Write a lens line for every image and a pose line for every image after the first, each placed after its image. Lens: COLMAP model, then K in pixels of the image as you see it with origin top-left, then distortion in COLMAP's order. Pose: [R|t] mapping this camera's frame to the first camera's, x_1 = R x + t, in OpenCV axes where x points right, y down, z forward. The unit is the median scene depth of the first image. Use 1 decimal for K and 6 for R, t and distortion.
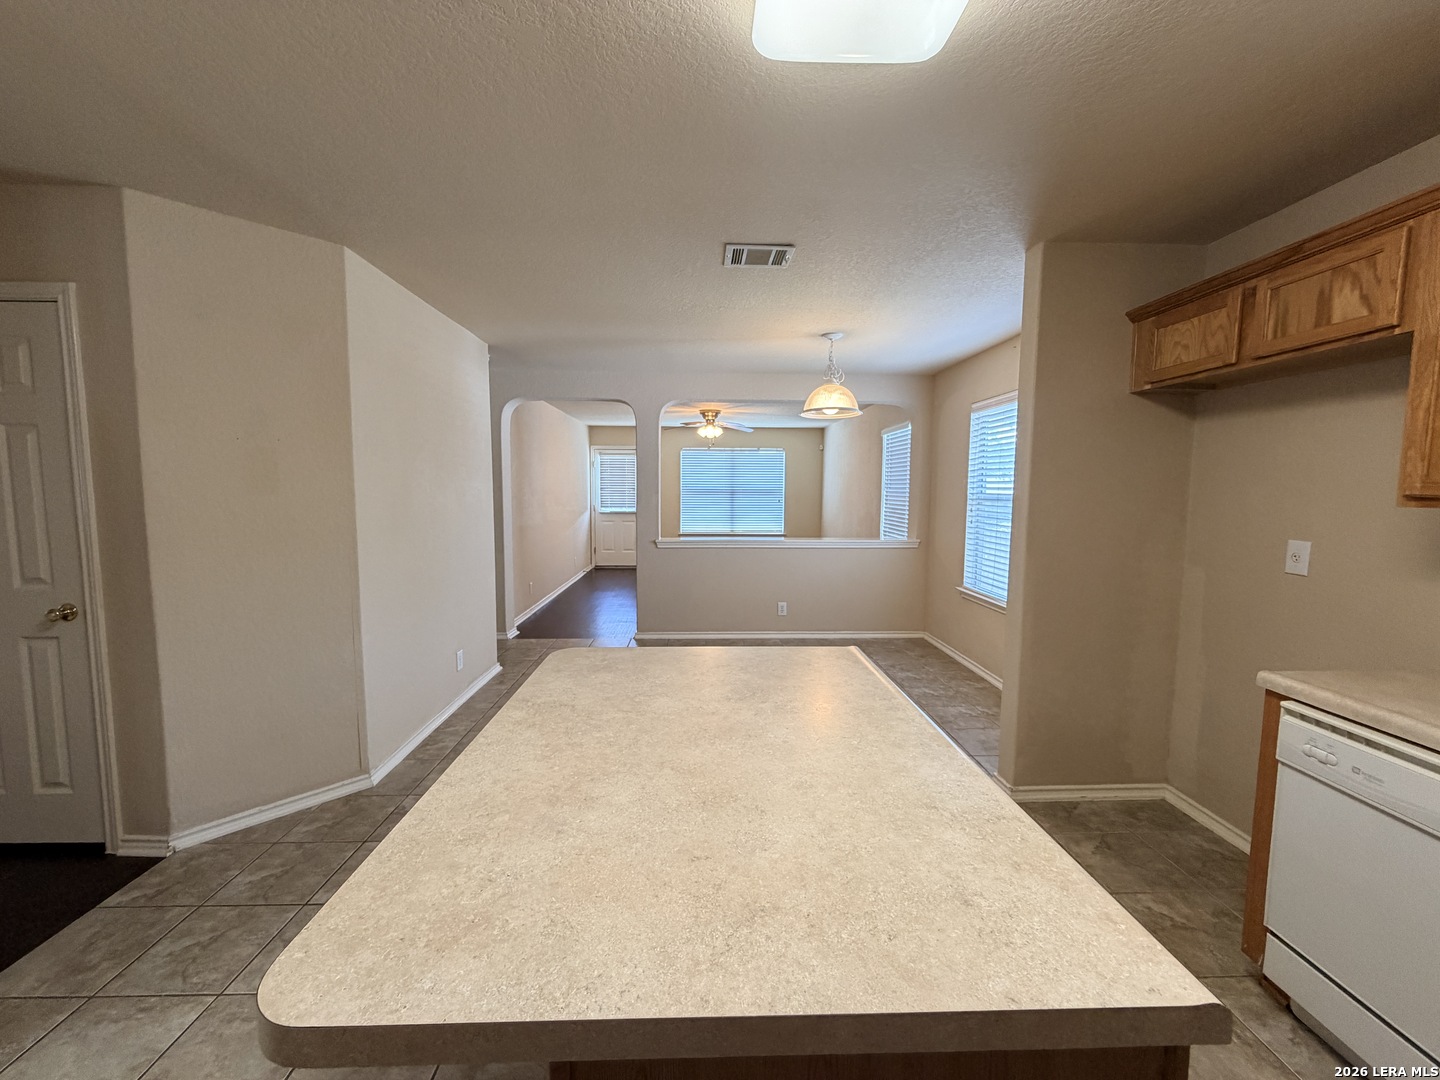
lens RADIAL K [[576.6, 0, 718.3], [0, 576.6, 539.3], [0, 0, 1]] dist [-0.003471, 0.001349]
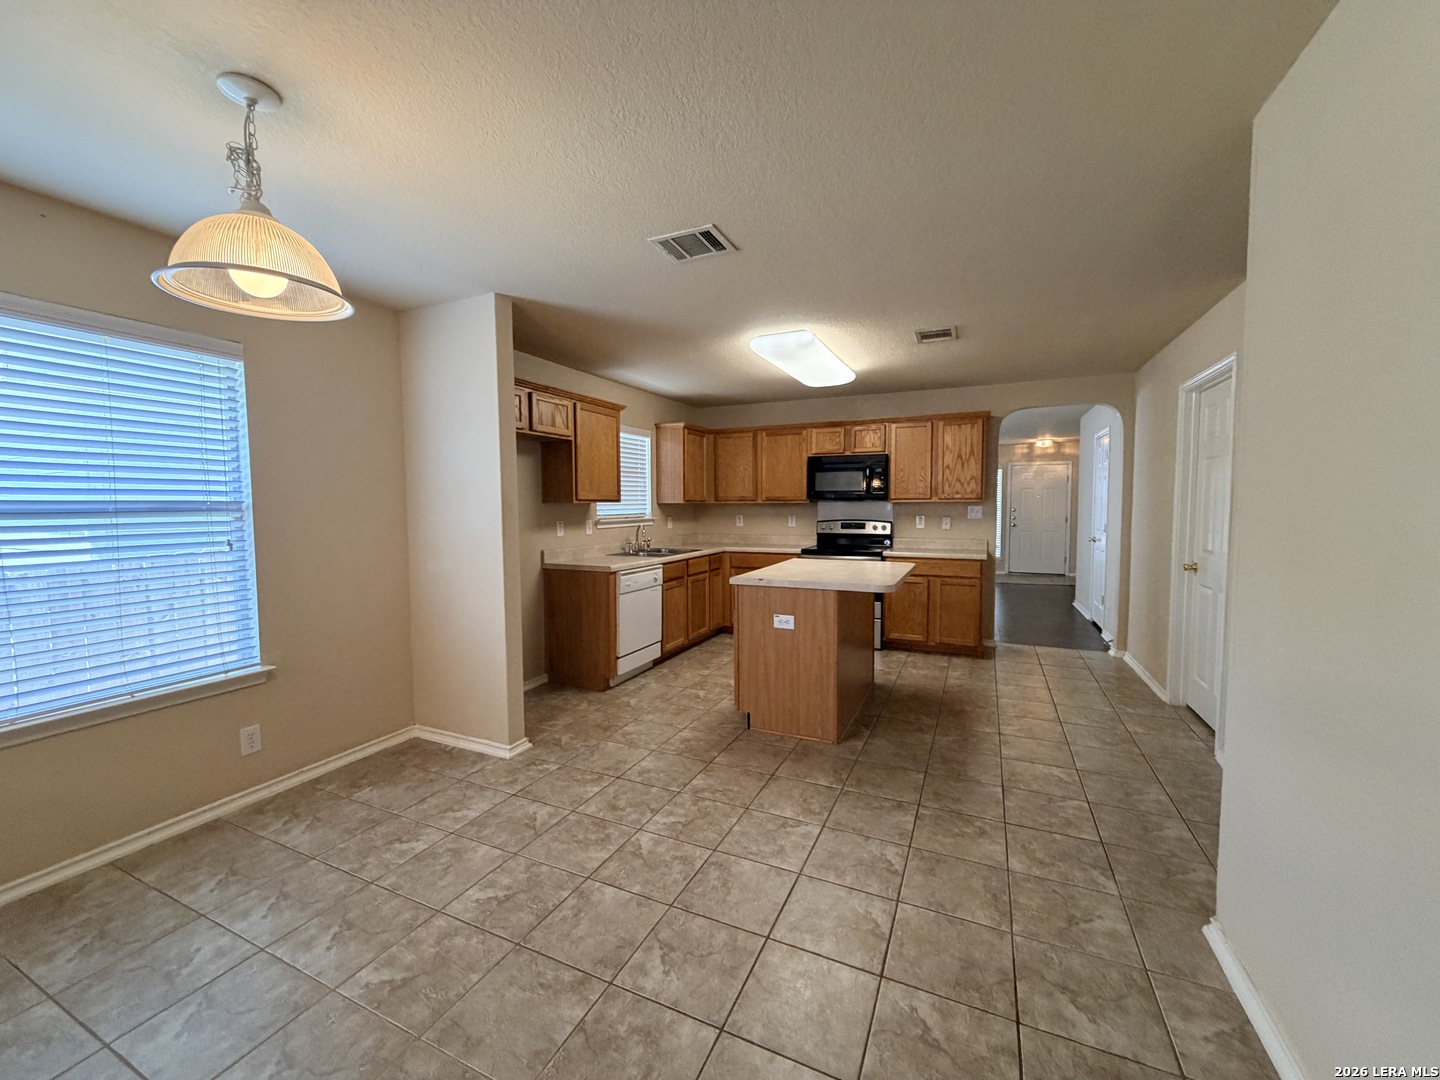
lens RADIAL K [[576.6, 0, 714.6], [0, 576.6, 535.7], [0, 0, 1]] dist [-0.003471, 0.001349]
pose [[-0.891701, -0.025983, 0.451878, -0.494756], [0.039470, 0.990084, 0.134819, -0.183097], [-0.450900, 0.138054, -0.881834, 2.324024]]
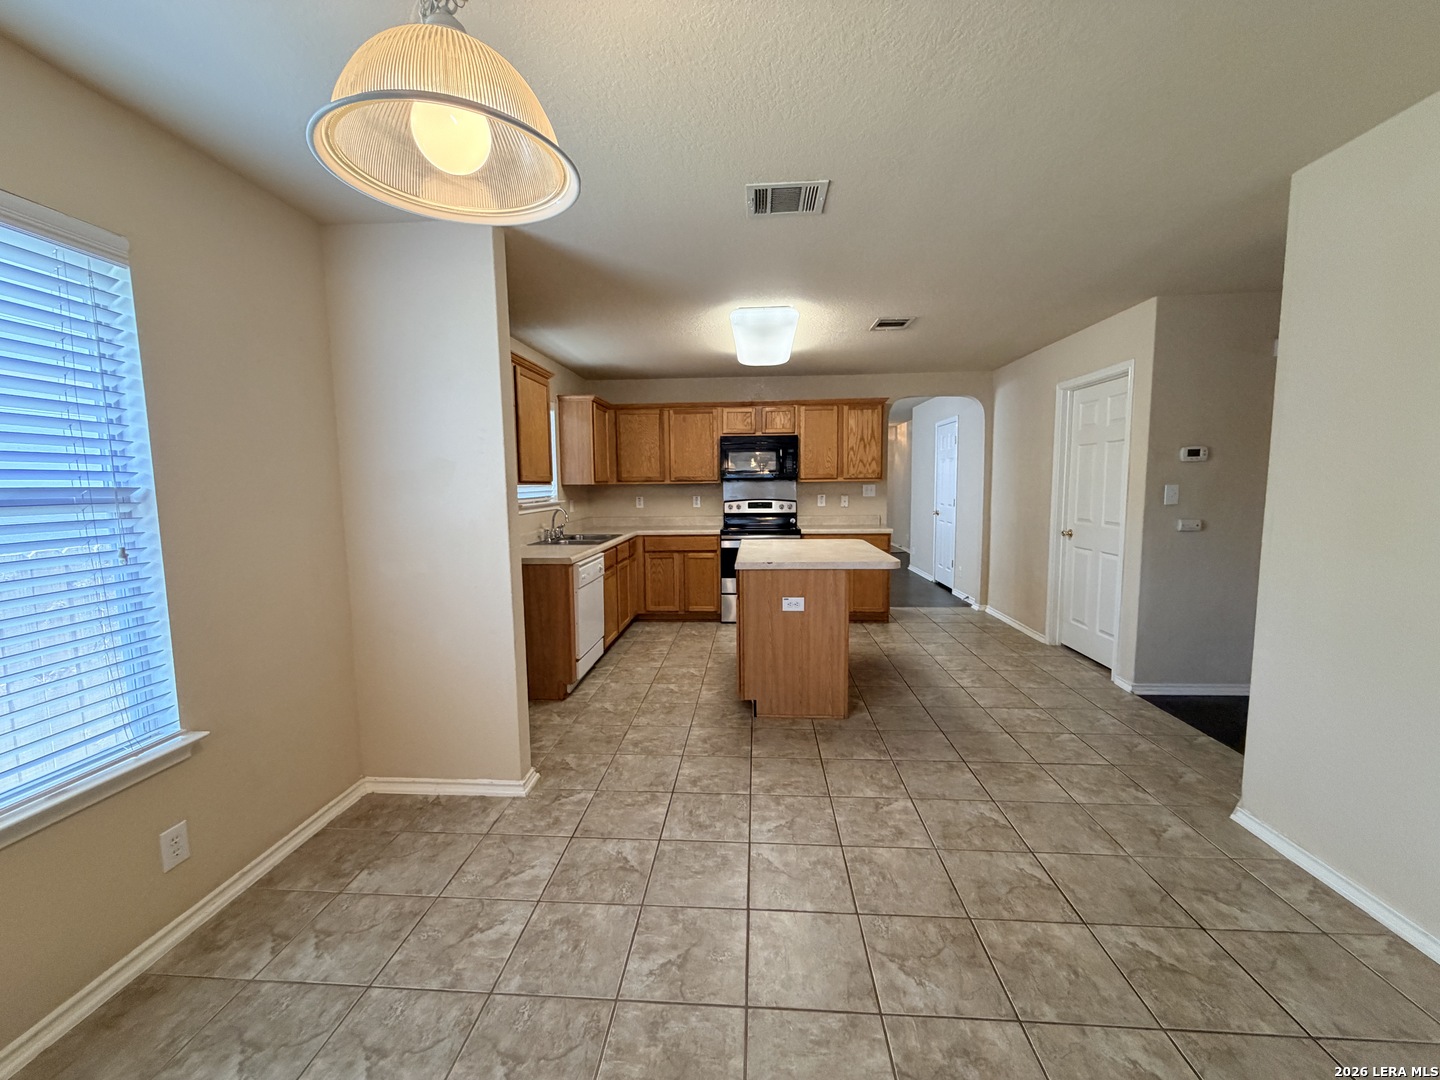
lens RADIAL K [[576.6, 0, 716.4], [0, 576.6, 535.6], [0, 0, 1]] dist [-0.003471, 0.001349]
pose [[-0.994702, -0.003121, 0.102753, 0.100316], [0.015469, 0.983613, 0.179626, -0.195467], [-0.101630, 0.180264, -0.978354, 2.393138]]
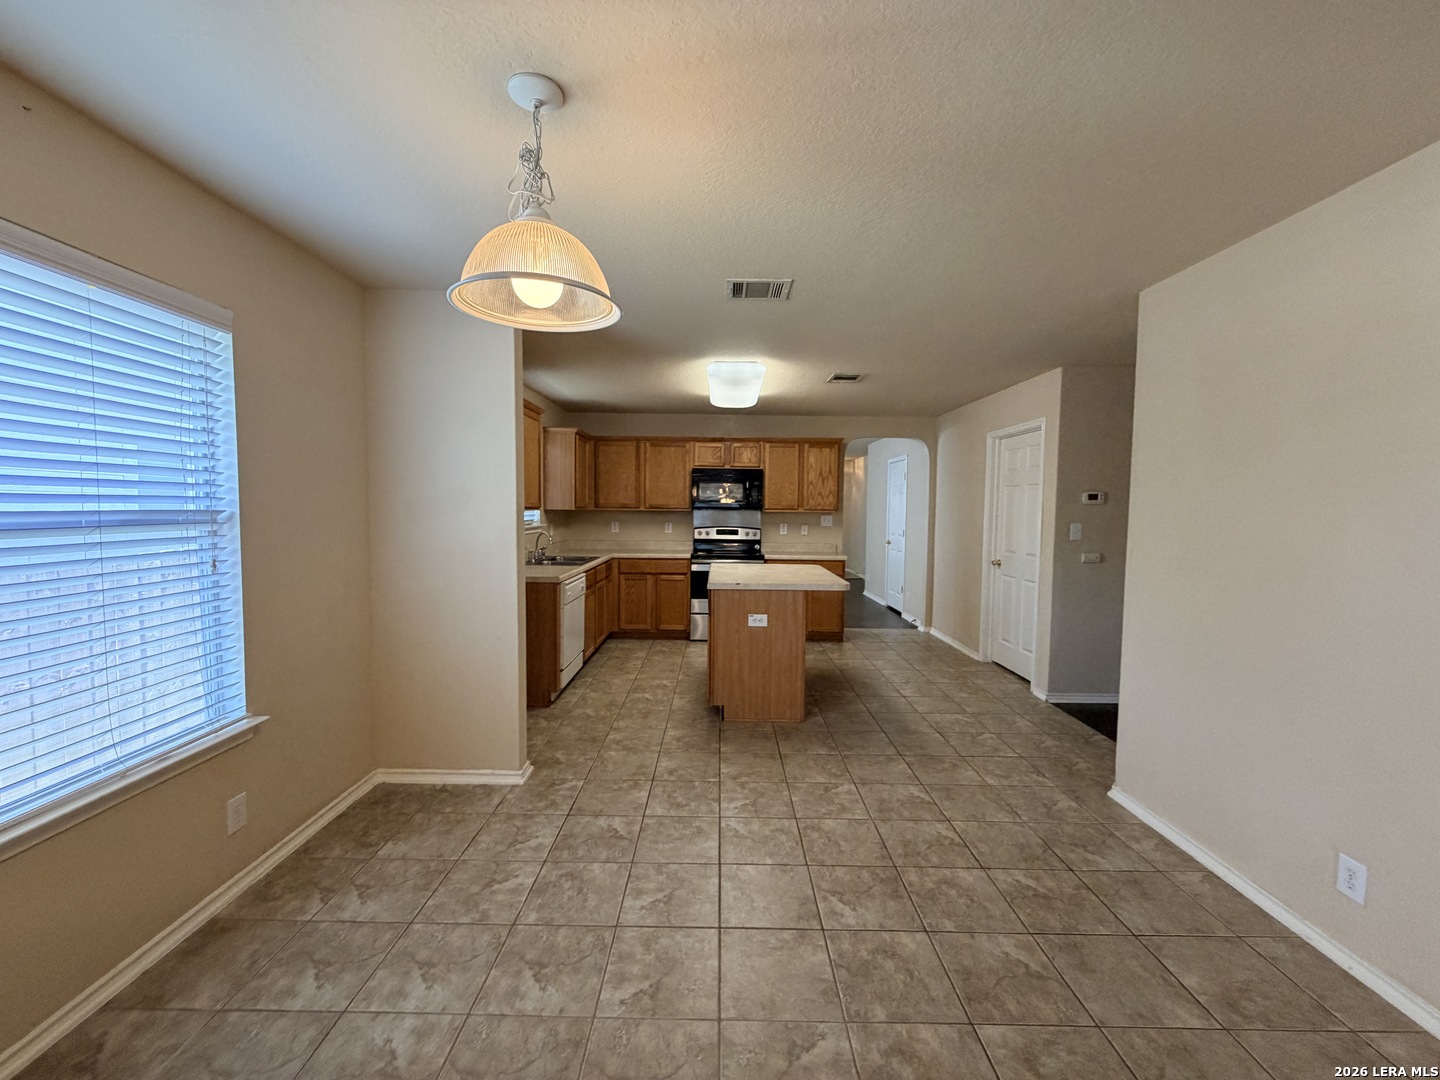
lens RADIAL K [[576.6, 0, 716.5], [0, 576.6, 535.8], [0, 0, 1]] dist [-0.003471, 0.001349]
pose [[-0.999051, -0.019153, 0.039112, 0.116071], [-0.013597, 0.990387, 0.137658, -0.233040], [-0.041373, 0.136995, -0.989707, 2.618084]]
